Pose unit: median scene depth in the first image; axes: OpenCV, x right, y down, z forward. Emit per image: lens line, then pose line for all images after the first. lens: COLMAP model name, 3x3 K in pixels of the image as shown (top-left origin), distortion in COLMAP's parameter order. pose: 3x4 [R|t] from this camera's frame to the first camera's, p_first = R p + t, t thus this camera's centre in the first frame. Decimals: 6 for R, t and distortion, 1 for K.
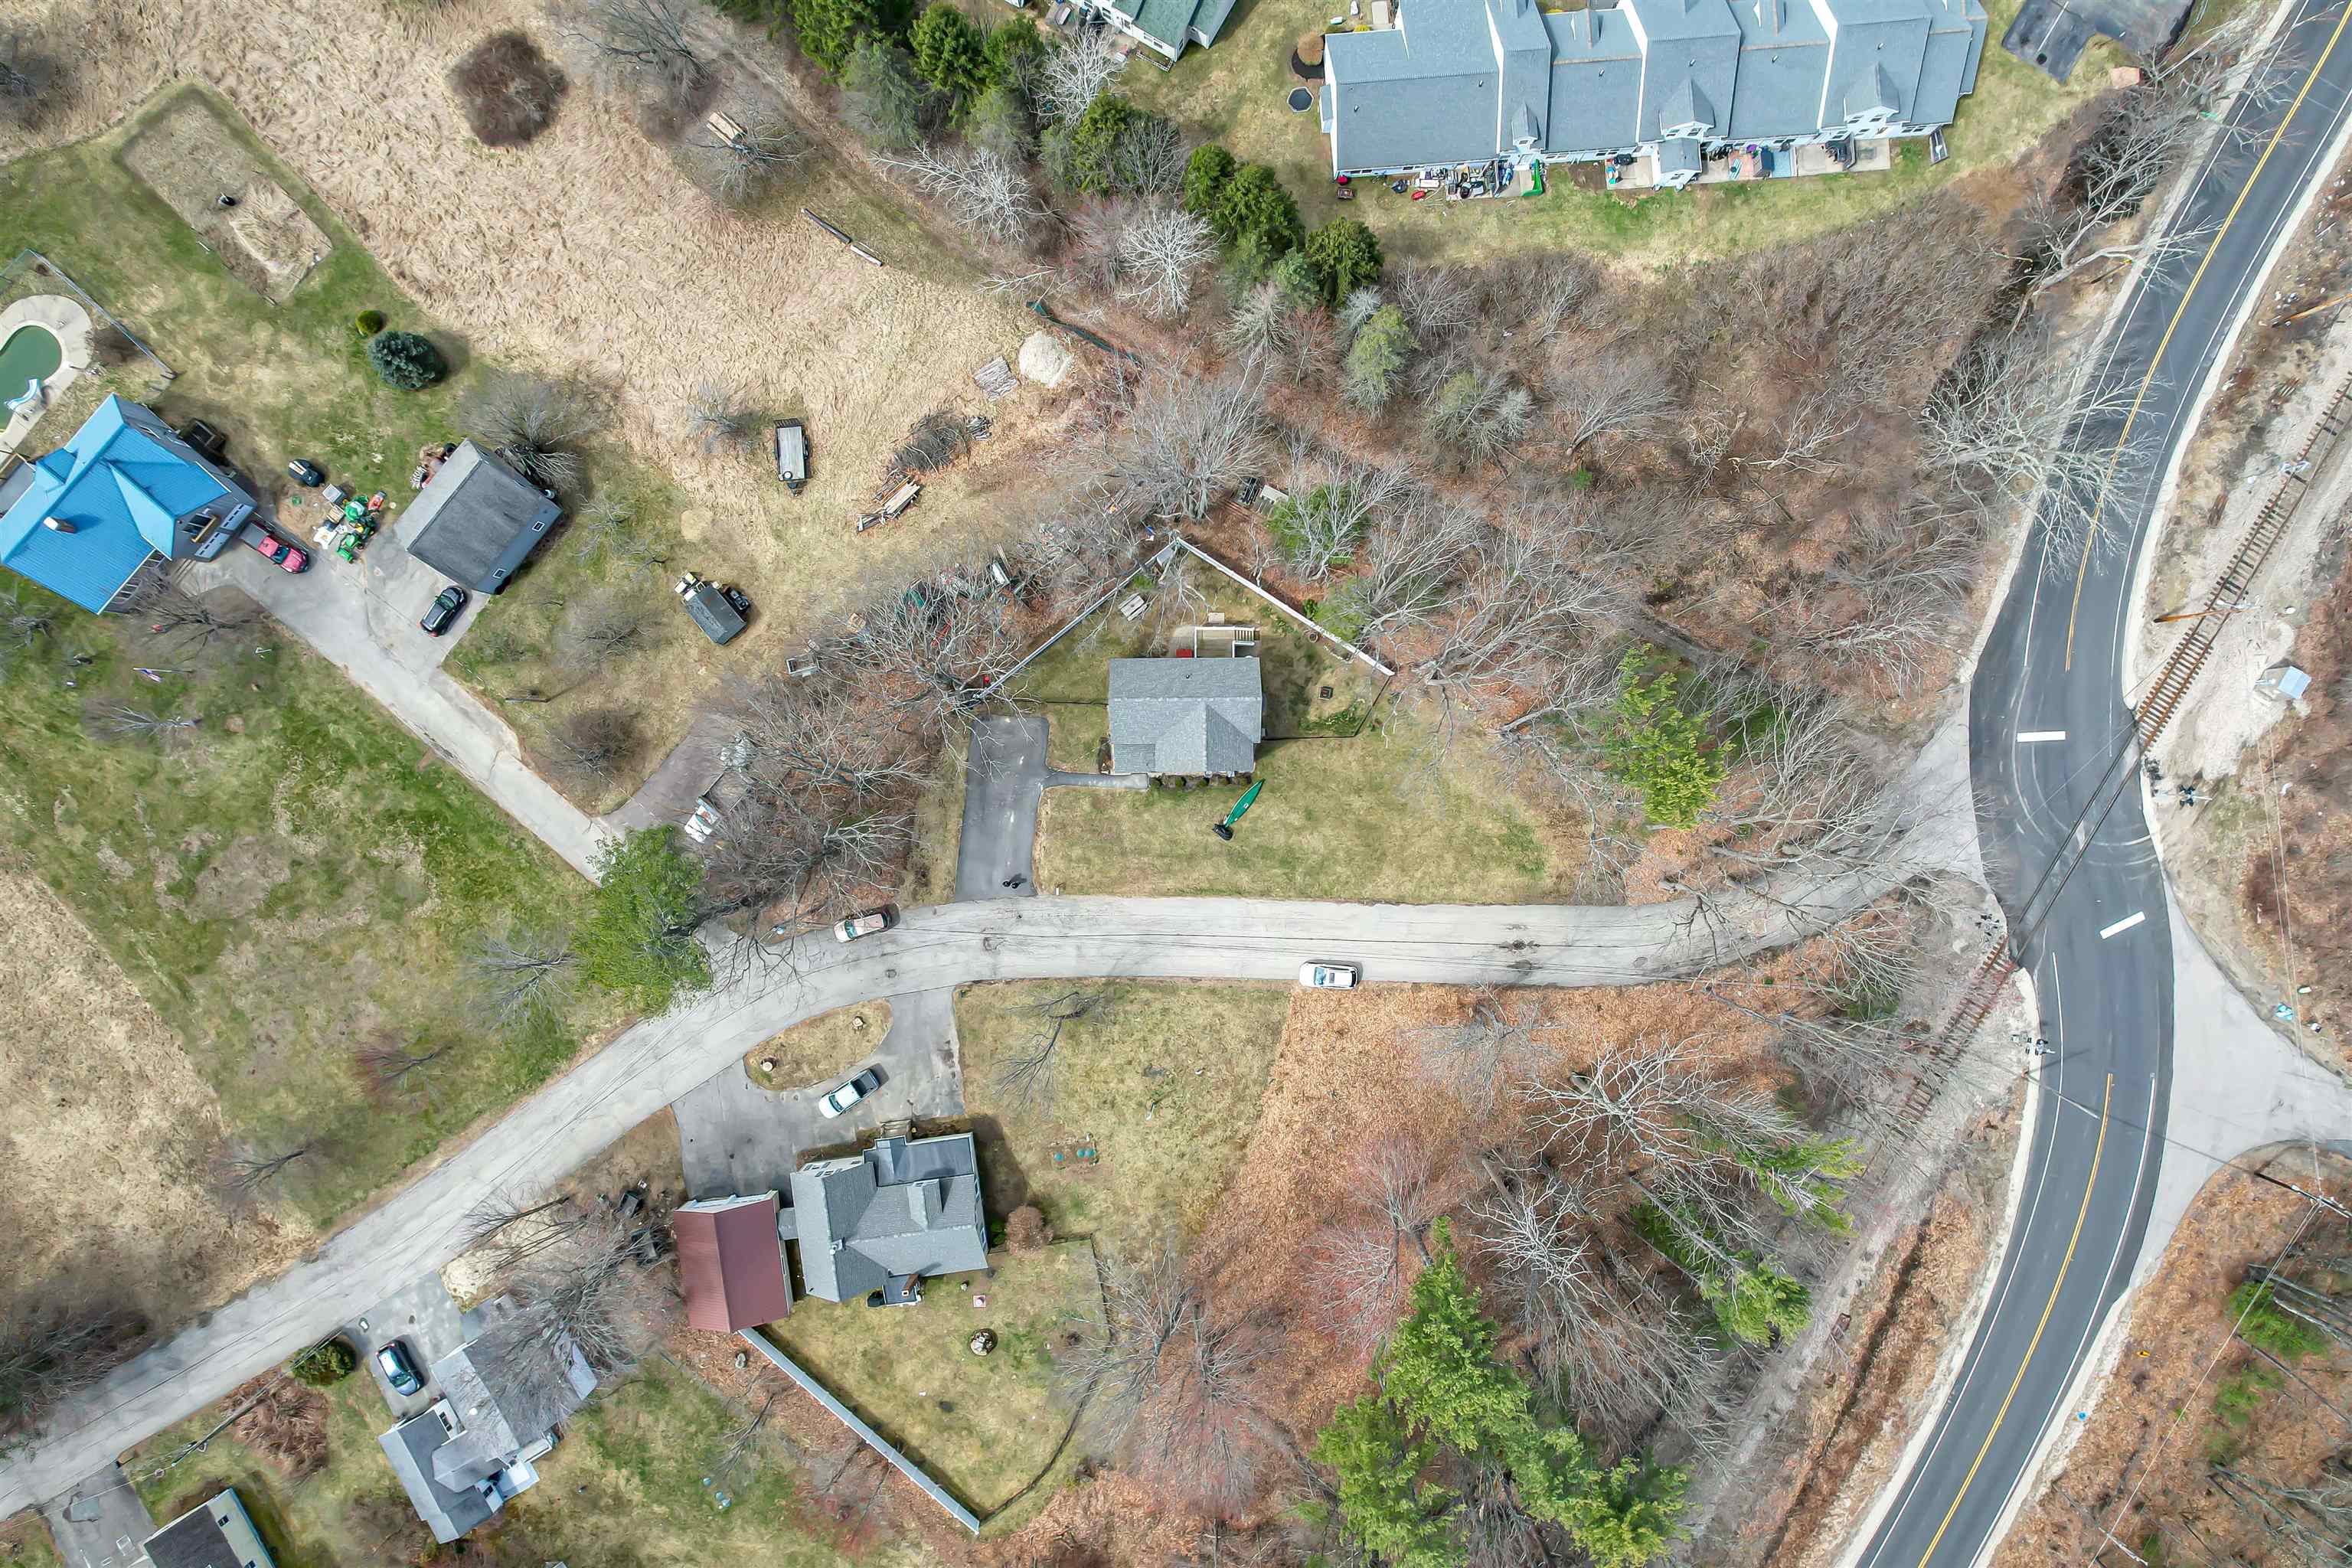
lens RADIAL K [[1499.4, 0, 1181.5], [0, 1499.4, 784.5], [0, 0, 1]] dist [-0.064030, 0.068178]
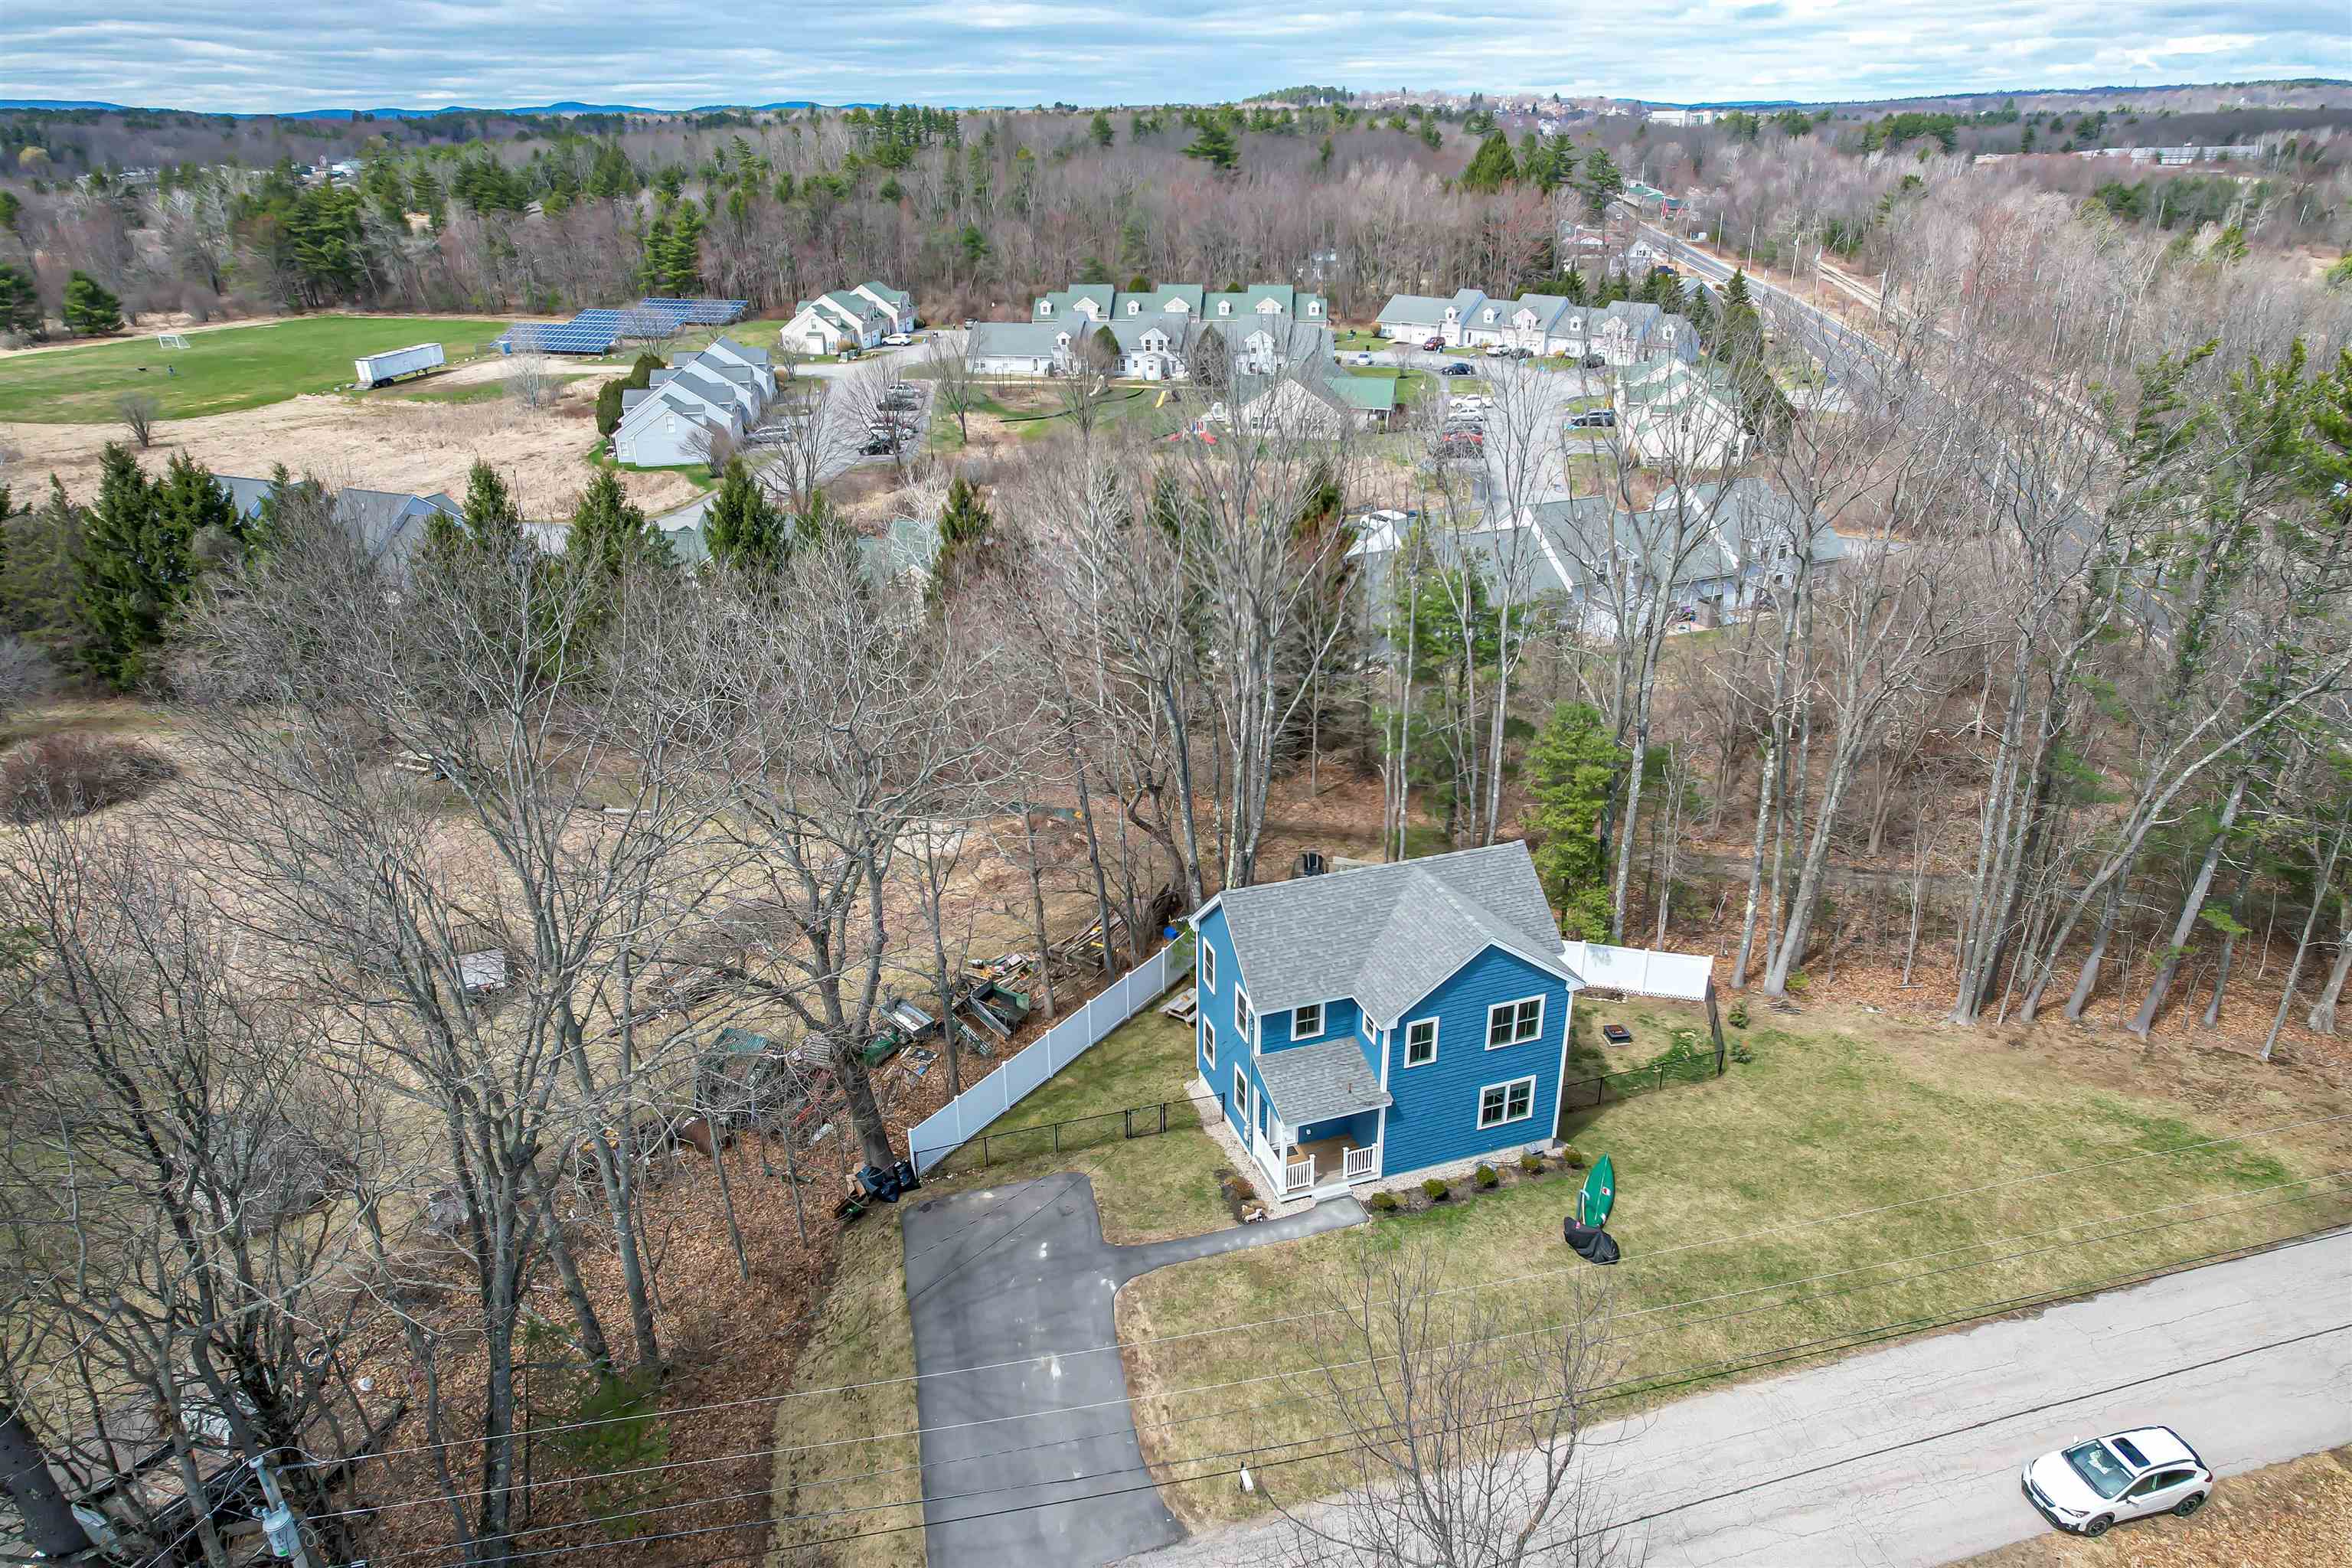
lens RADIAL K [[1499.4, 0, 1182.5], [0, 1499.4, 787.5], [0, 0, 1]] dist [-0.064030, 0.068178]
pose [[0.948835, -0.136755, 0.284623, -0.165804], [0.315591, 0.380121, -0.869431, 0.286871], [0.010708, 0.914771, 0.403831, 0.729084]]
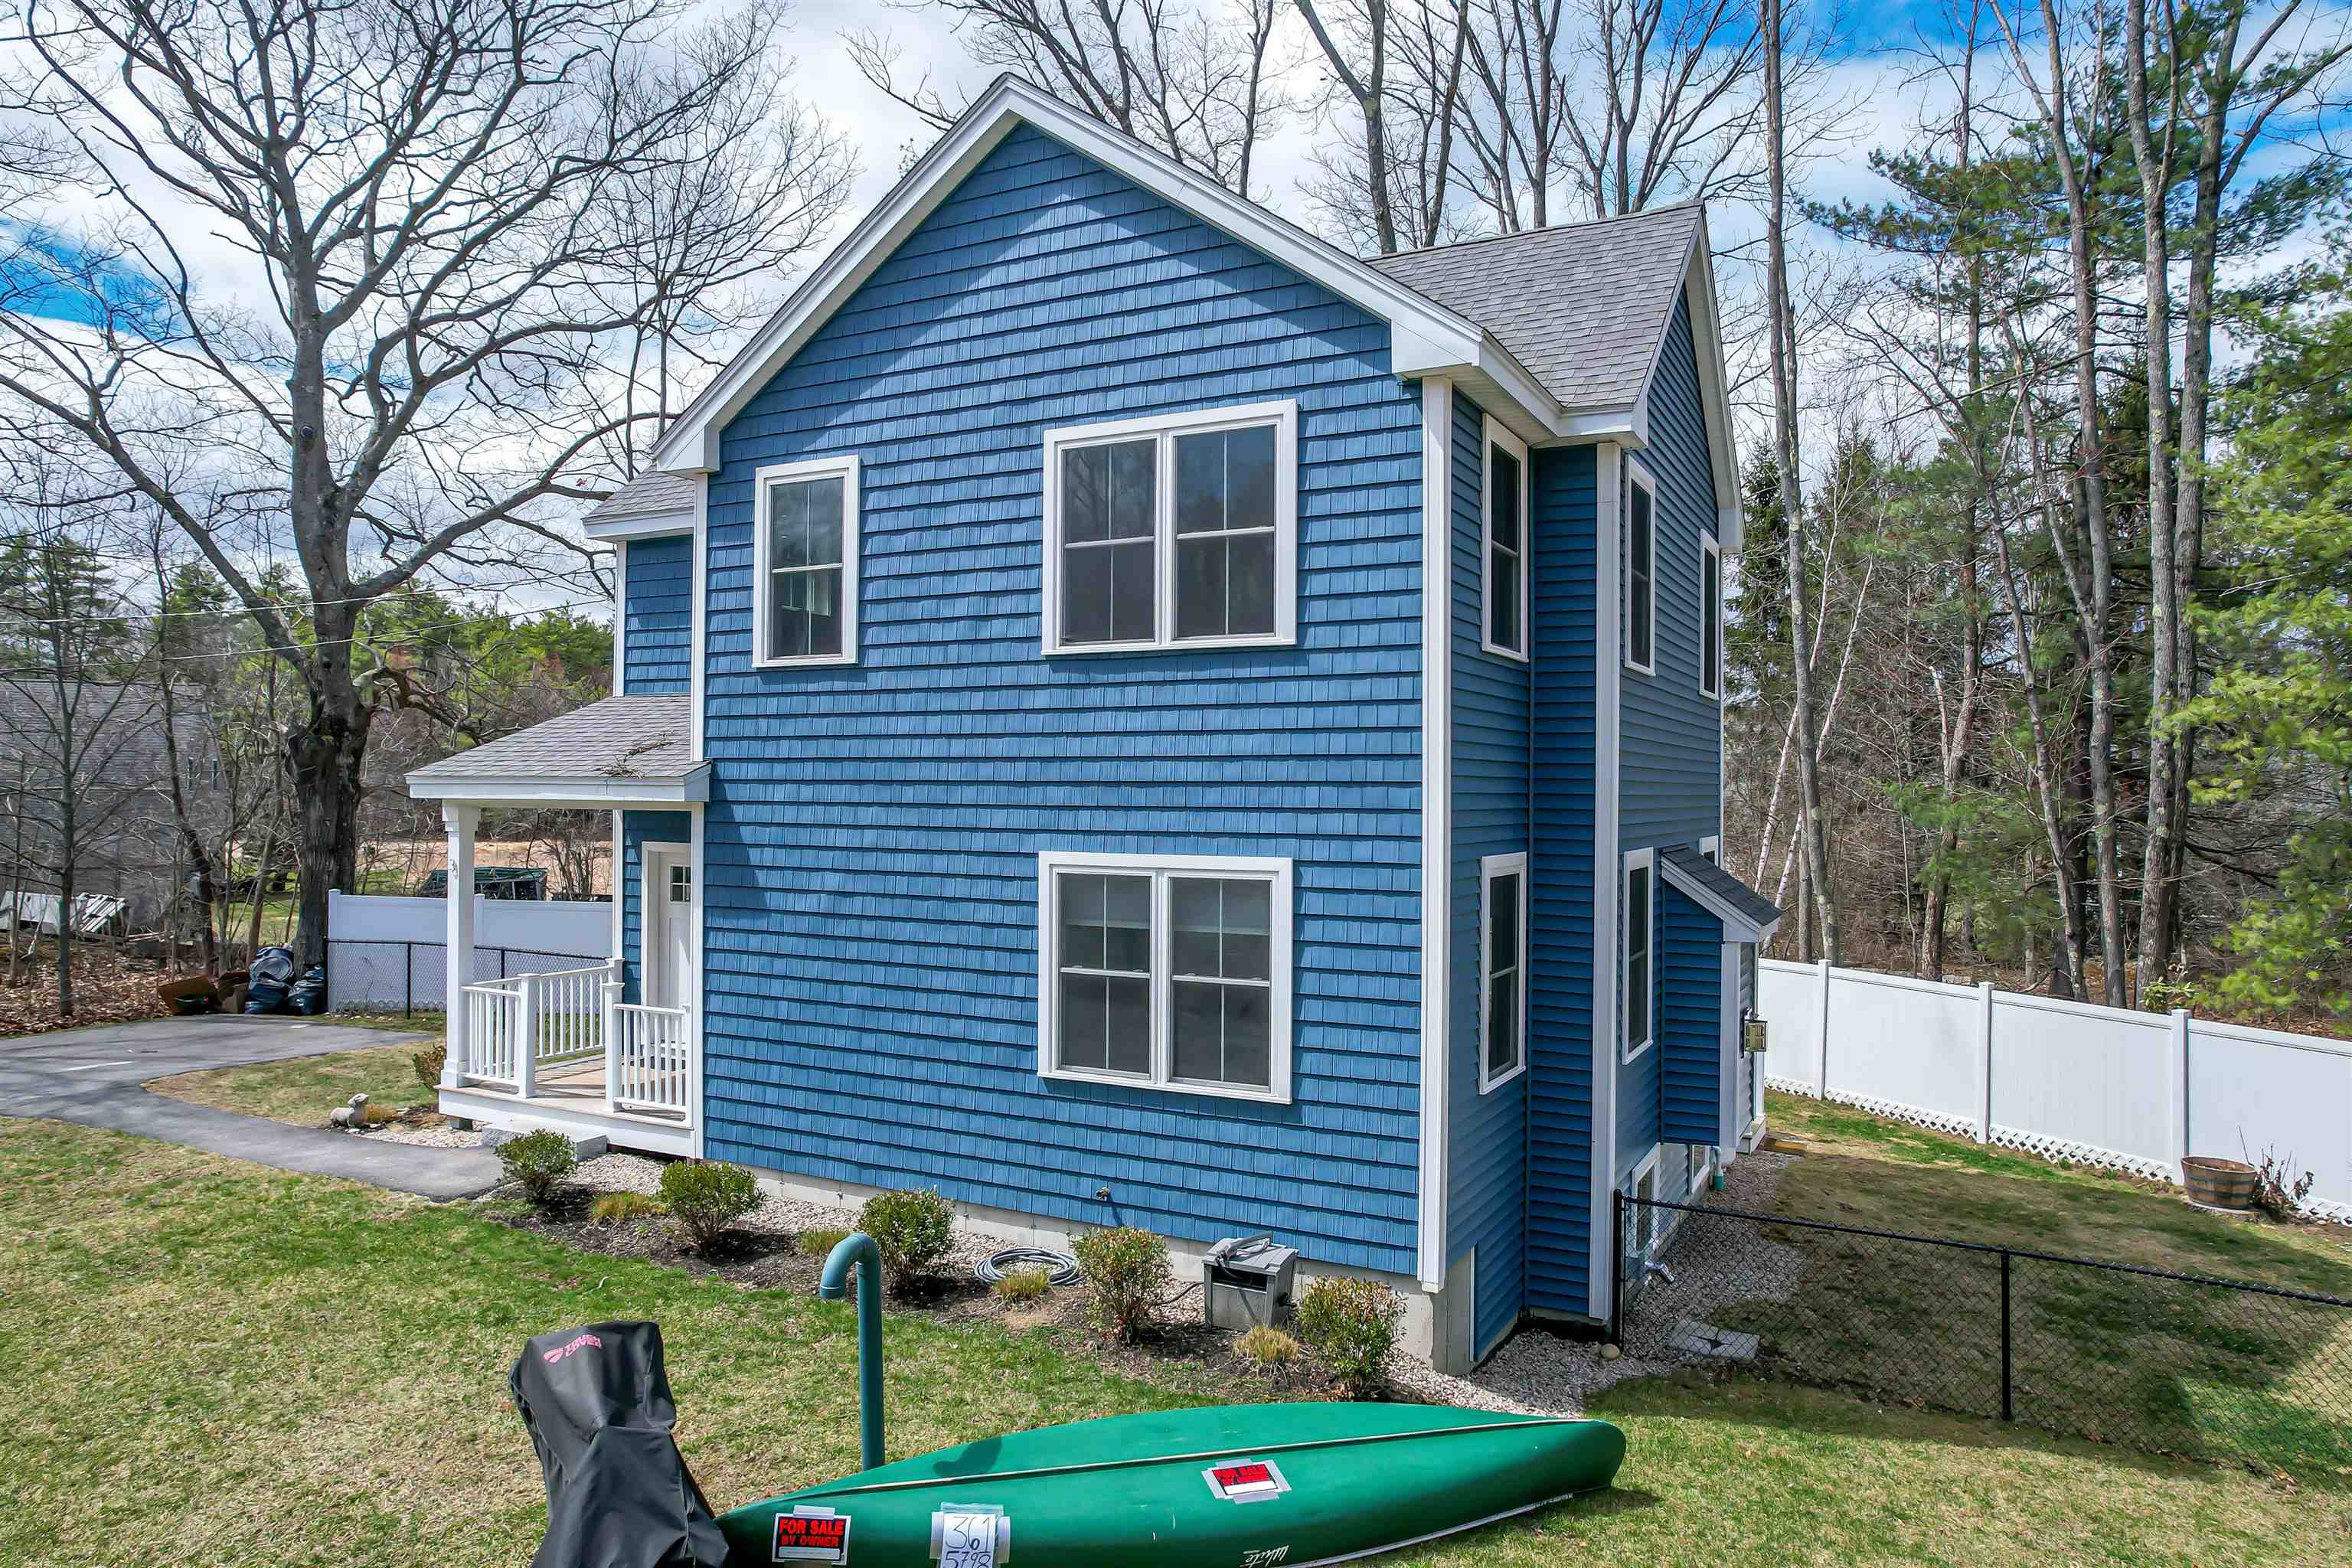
lens RADIAL K [[1499.4, 0, 1172.2], [0, 1499.4, 786.6], [0, 0, 1]] dist [-0.064030, 0.068178]
pose [[0.877885, 0.005043, -0.478845, 0.068418], [-0.478763, -0.012012, -0.877862, 0.067586], [-0.010179, 0.999915, -0.008130, 0.966181]]
